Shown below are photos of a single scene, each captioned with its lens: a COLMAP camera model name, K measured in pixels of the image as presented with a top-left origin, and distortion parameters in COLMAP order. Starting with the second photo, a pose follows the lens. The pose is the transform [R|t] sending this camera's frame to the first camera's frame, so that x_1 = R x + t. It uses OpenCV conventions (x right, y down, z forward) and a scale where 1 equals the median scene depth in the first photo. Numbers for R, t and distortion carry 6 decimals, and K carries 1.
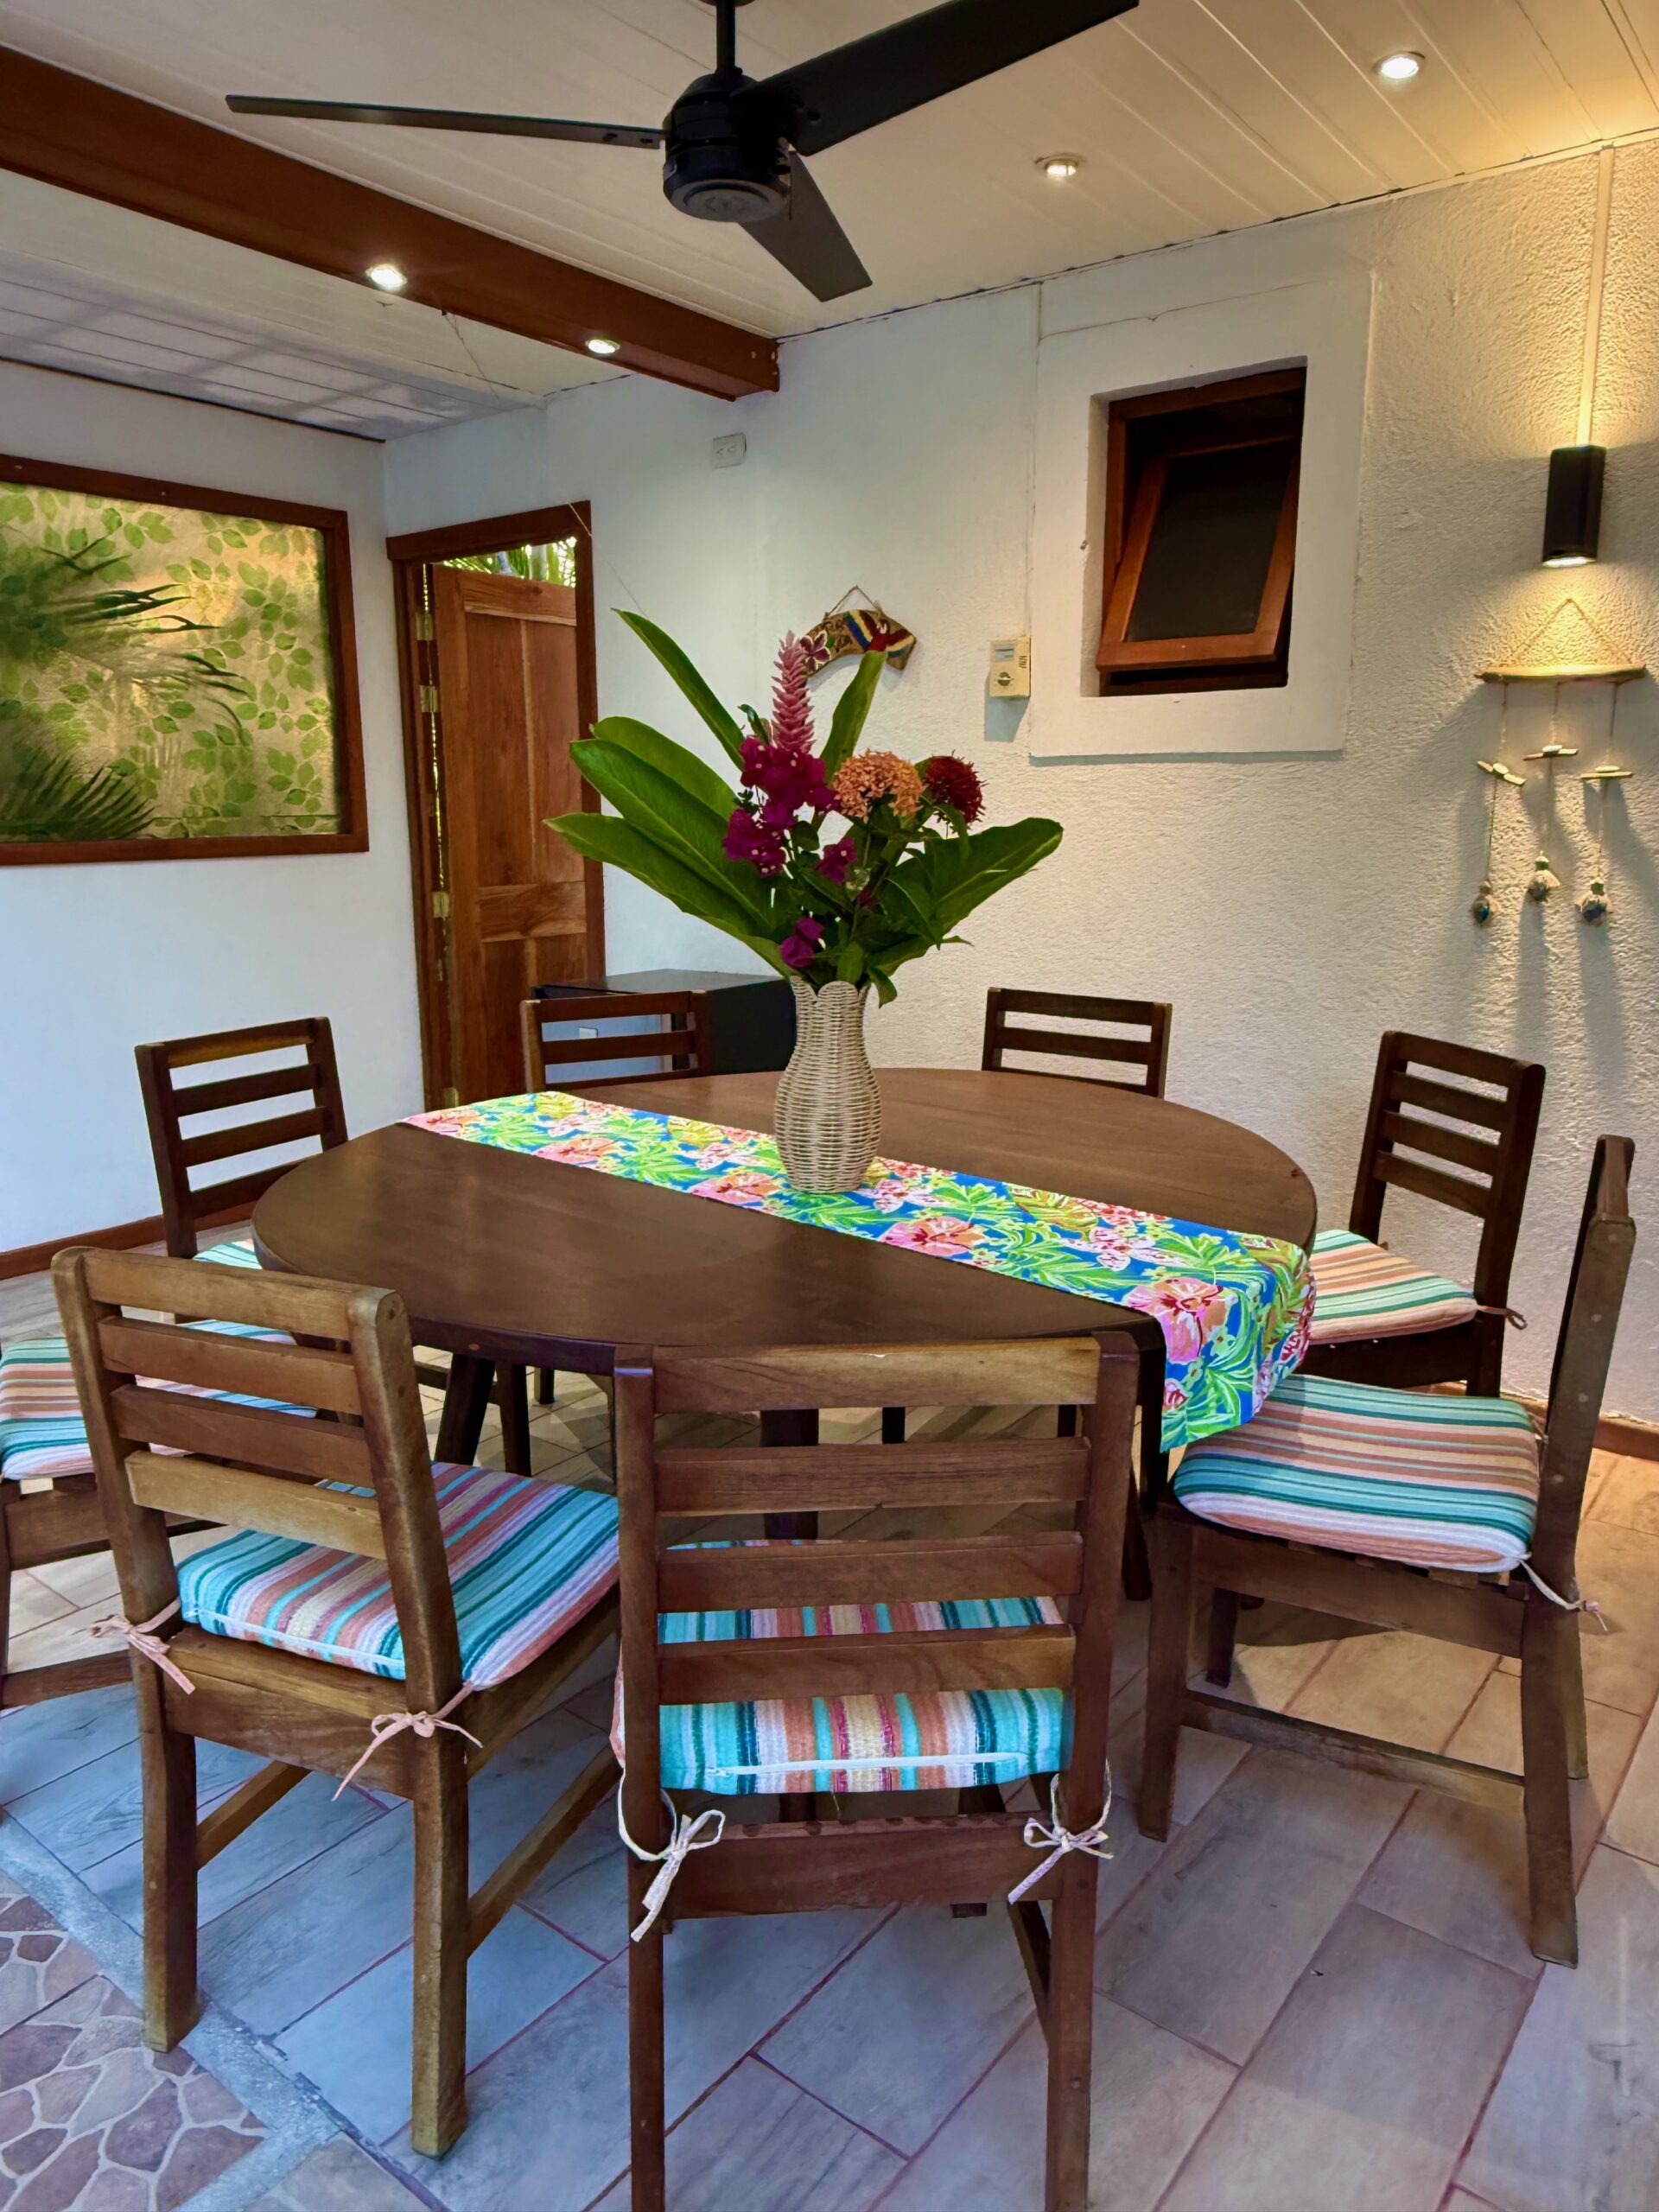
lens RADIAL K [[1494.2, 0, 829.5], [0, 1494.2, 1106.0], [0, 0, 1]] dist [0.000721, 0.000092]
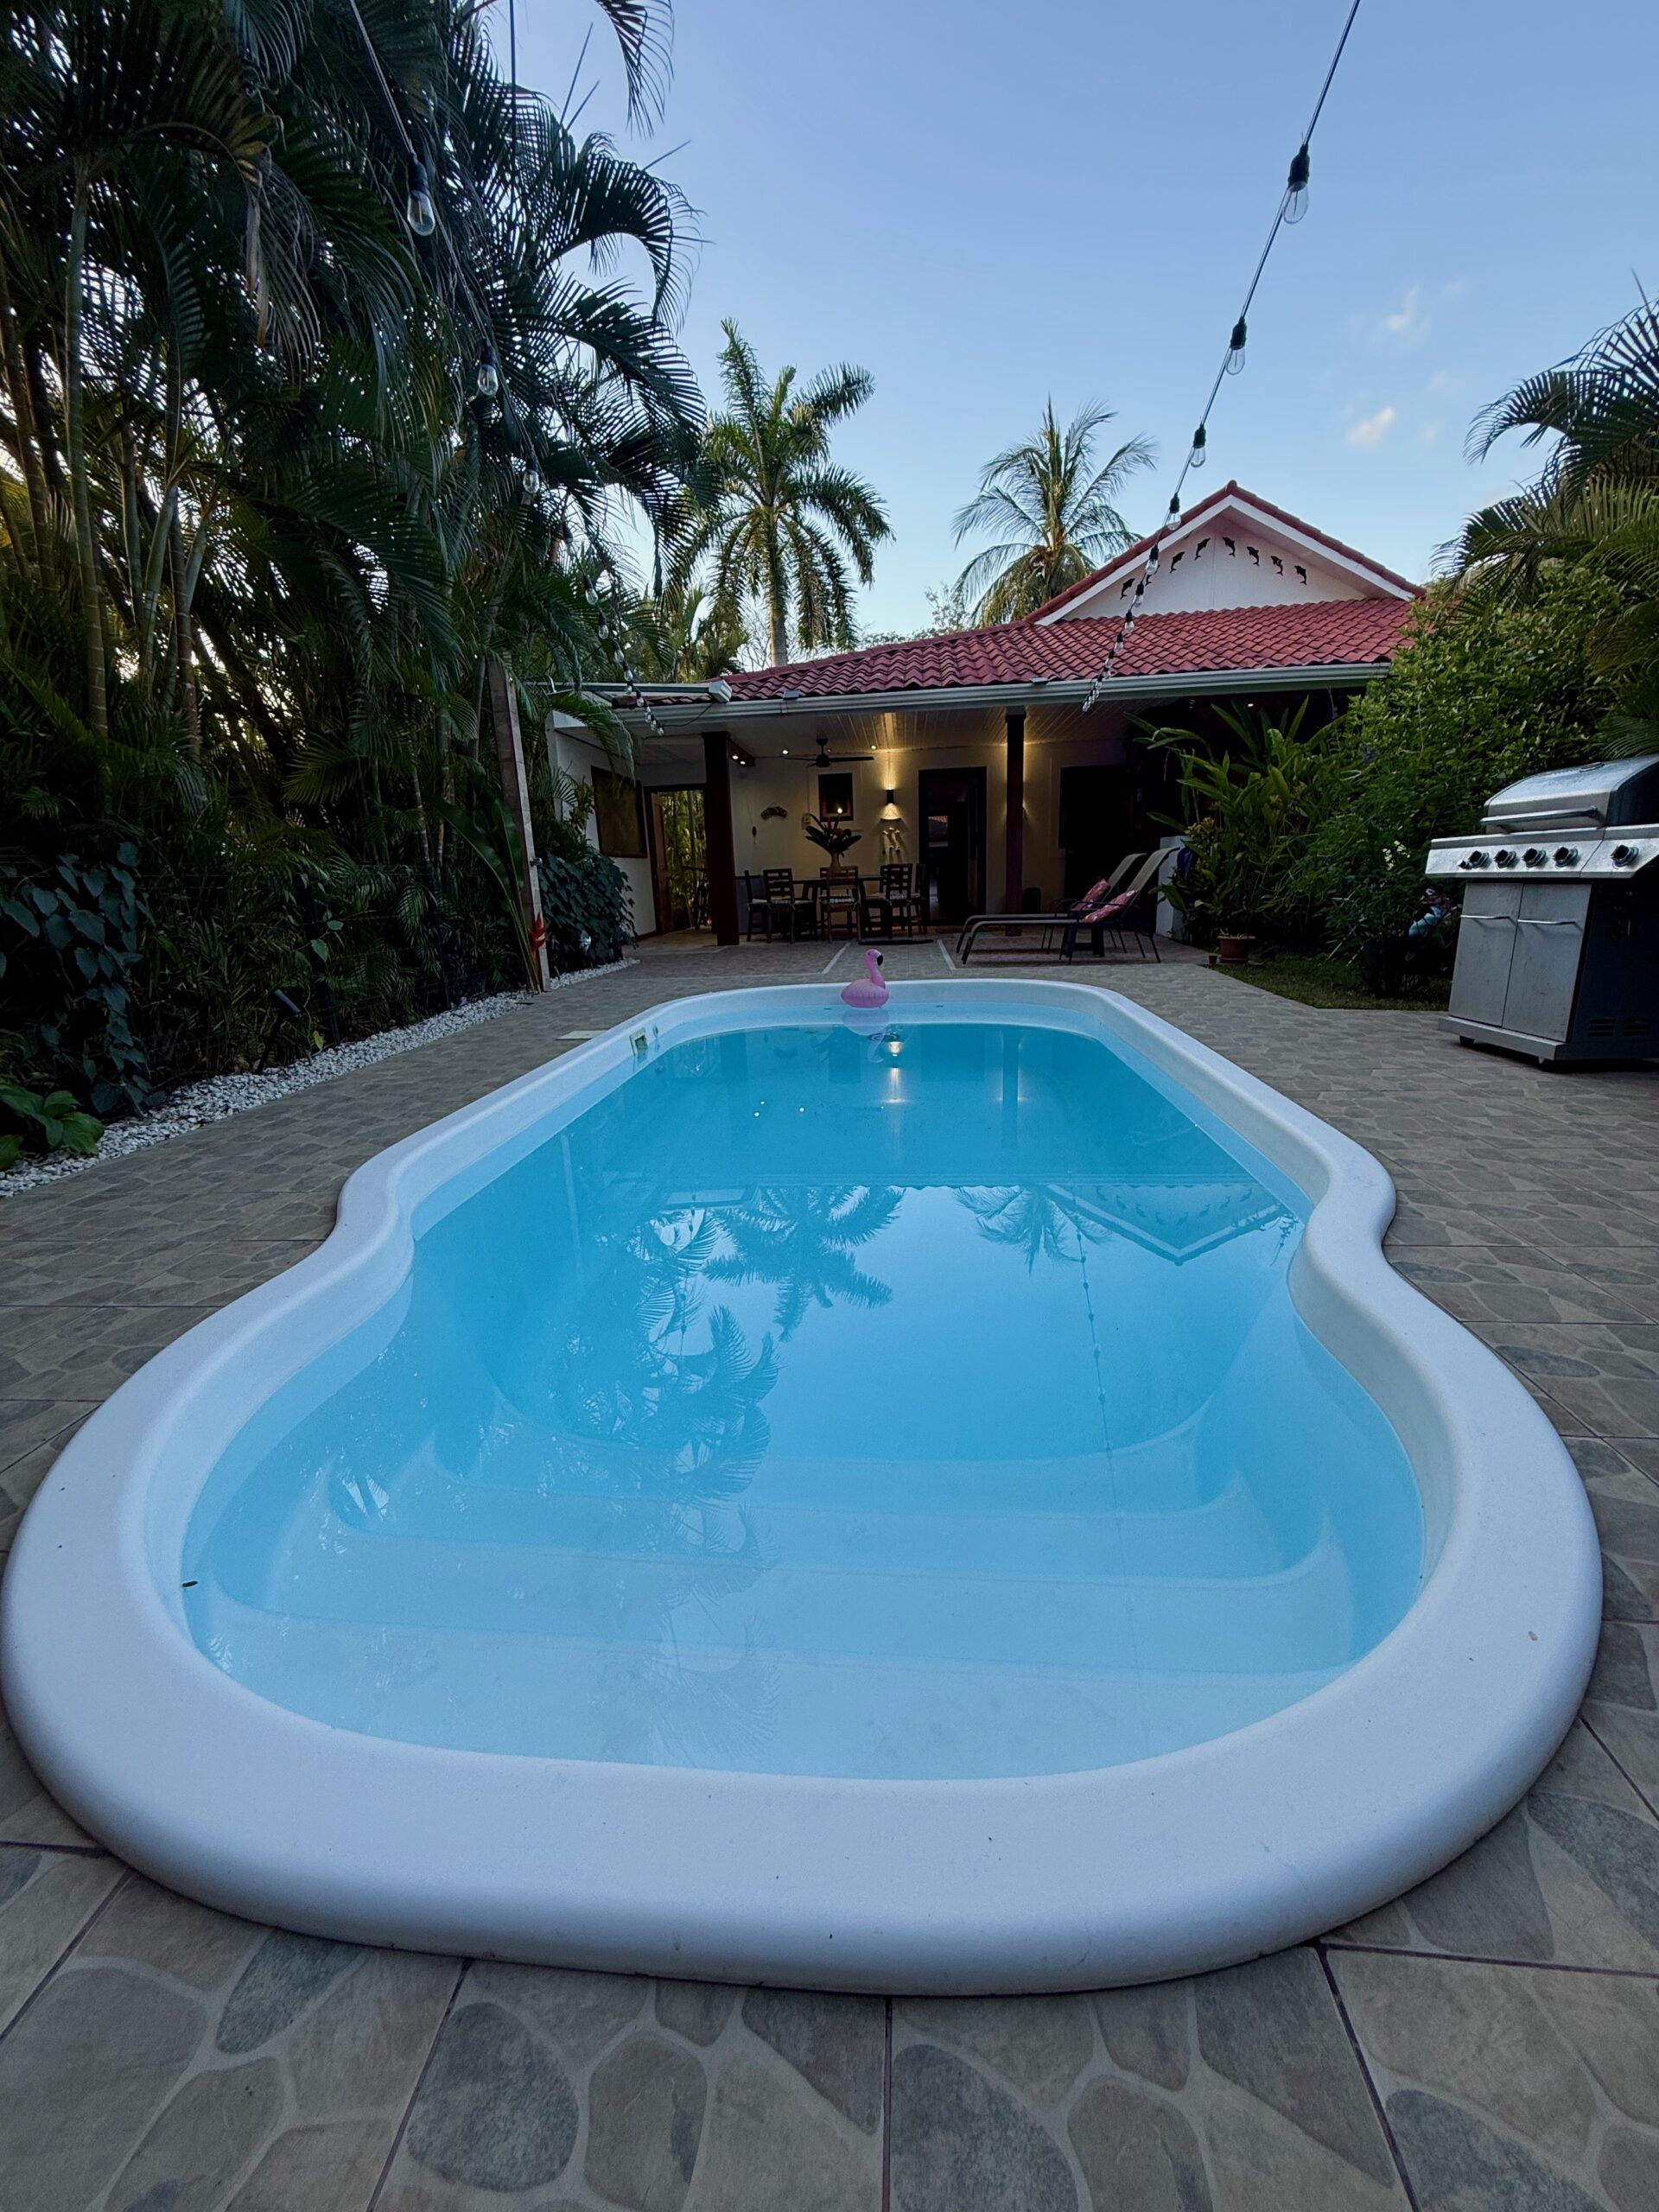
lens RADIAL K [[877.9, 0, 829.5], [0, 877.9, 1106.0], [0, 0, 1]] dist [-0.007029, 0.000121]
pose [[0.838999, -0.159762, 0.520150, -1.616751], [0.141021, 0.987107, 0.075721, 0.532982], [-0.525541, 0.009822, 0.850711, -1.823238]]
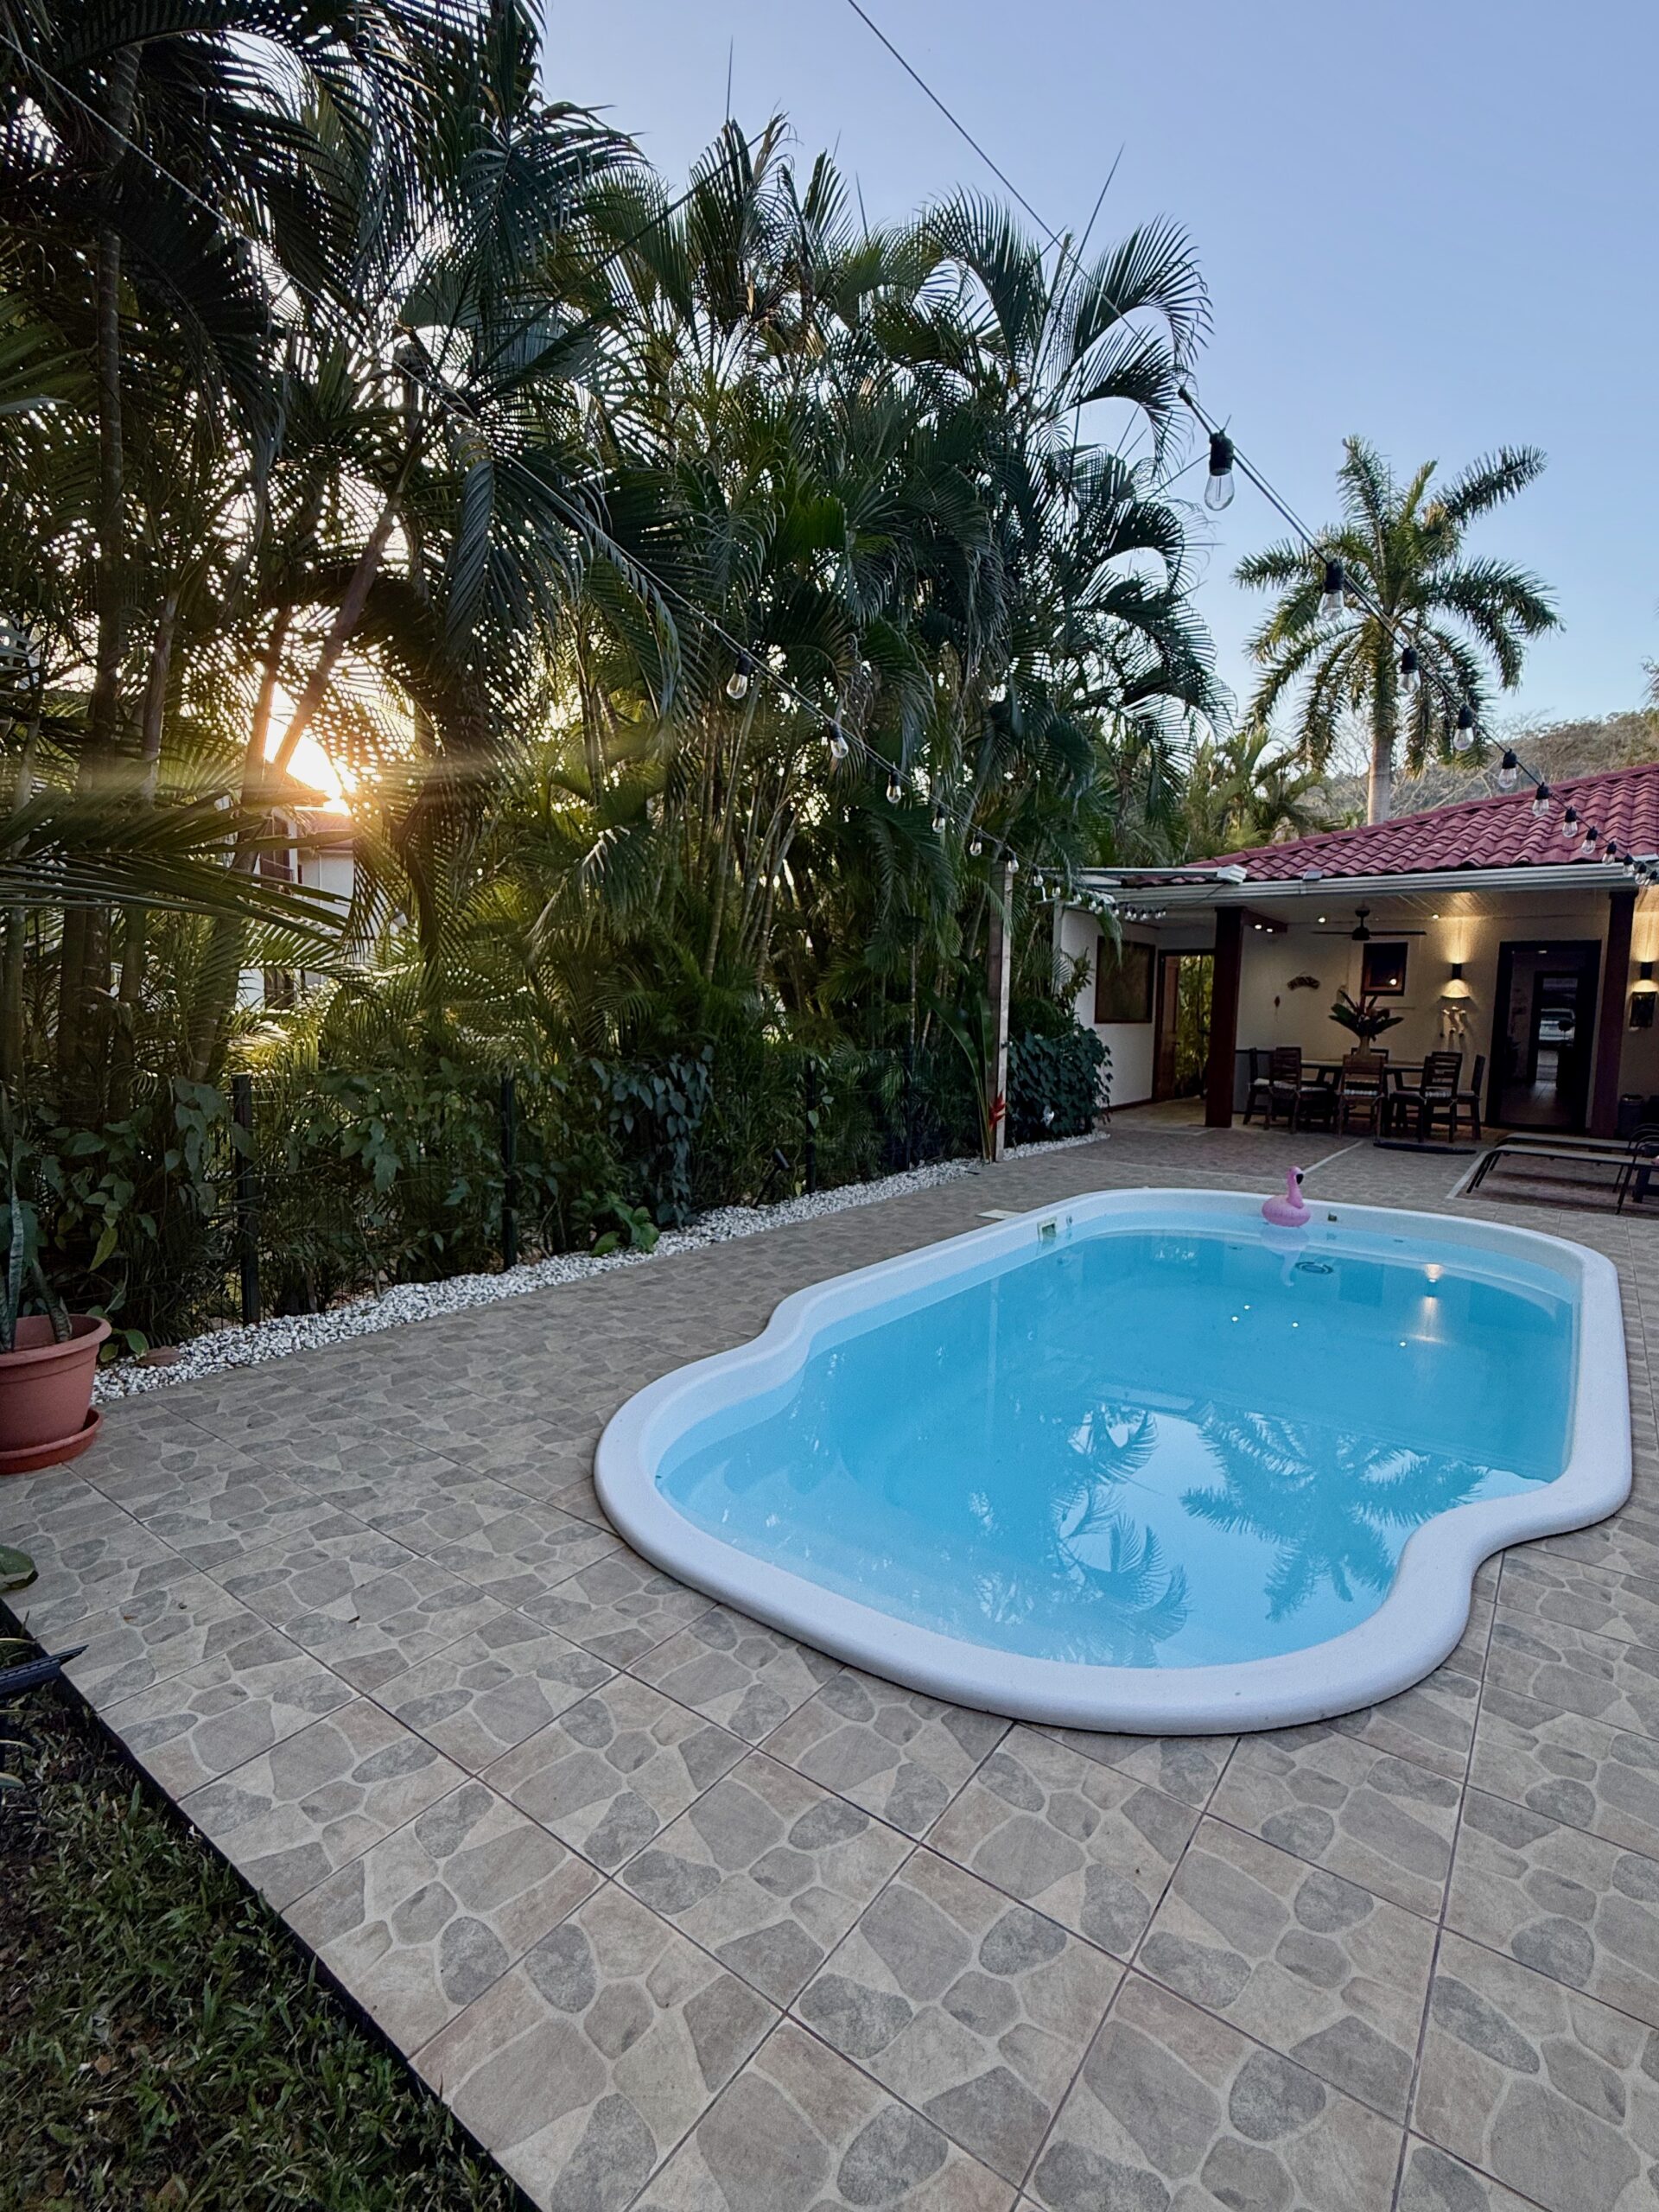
lens RADIAL K [[1056.1, 0, 829.5], [0, 1056.1, 1106.0], [0, 0, 1]] dist [0.001035, -0.000132]
pose [[0.999124, 0.027990, 0.031118, -1.575579], [-0.024474, 0.993836, -0.108127, 0.493718], [-0.033953, 0.107270, 0.993650, -2.282327]]
